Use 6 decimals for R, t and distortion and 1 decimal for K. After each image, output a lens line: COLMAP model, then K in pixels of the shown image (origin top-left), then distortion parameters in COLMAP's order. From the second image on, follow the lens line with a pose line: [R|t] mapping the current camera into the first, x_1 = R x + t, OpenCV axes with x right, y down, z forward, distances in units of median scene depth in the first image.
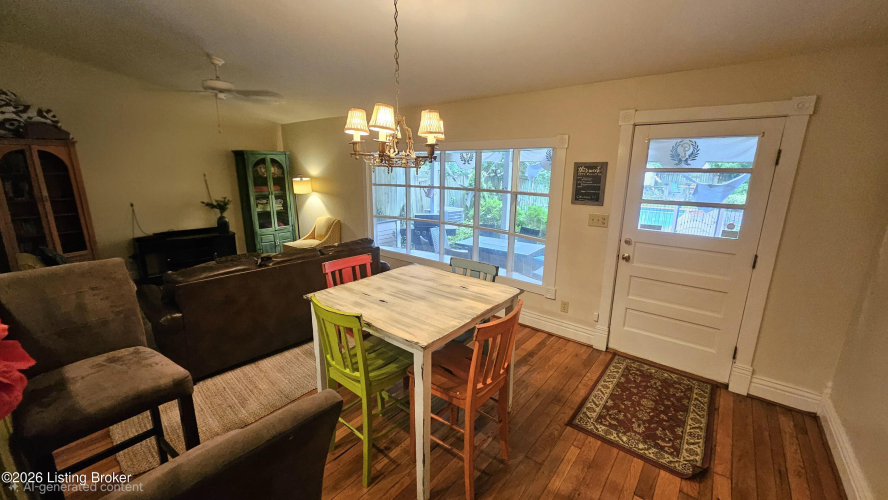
lens RADIAL K [[359.1, 0, 444.0], [0, 359.1, 250.0], [0, 0, 1]] dist [0.000776, -0.000243]
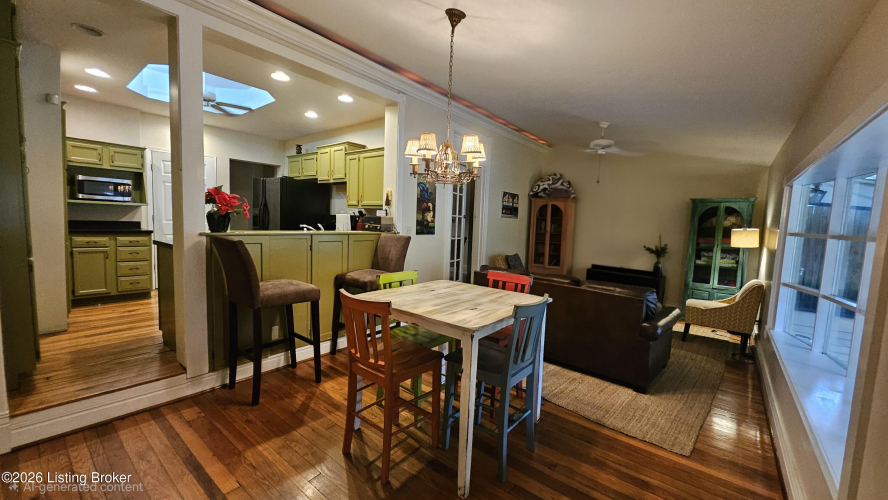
lens RADIAL K [[342.4, 0, 444.0], [0, 342.4, 250.0], [0, 0, 1]] dist [0.000441, 0.000087]
pose [[-0.017110, 0.072362, -0.997232, 0.538918], [-0.267473, 0.960697, 0.074300, -0.047432], [0.963413, 0.268004, 0.002918, 0.536688]]
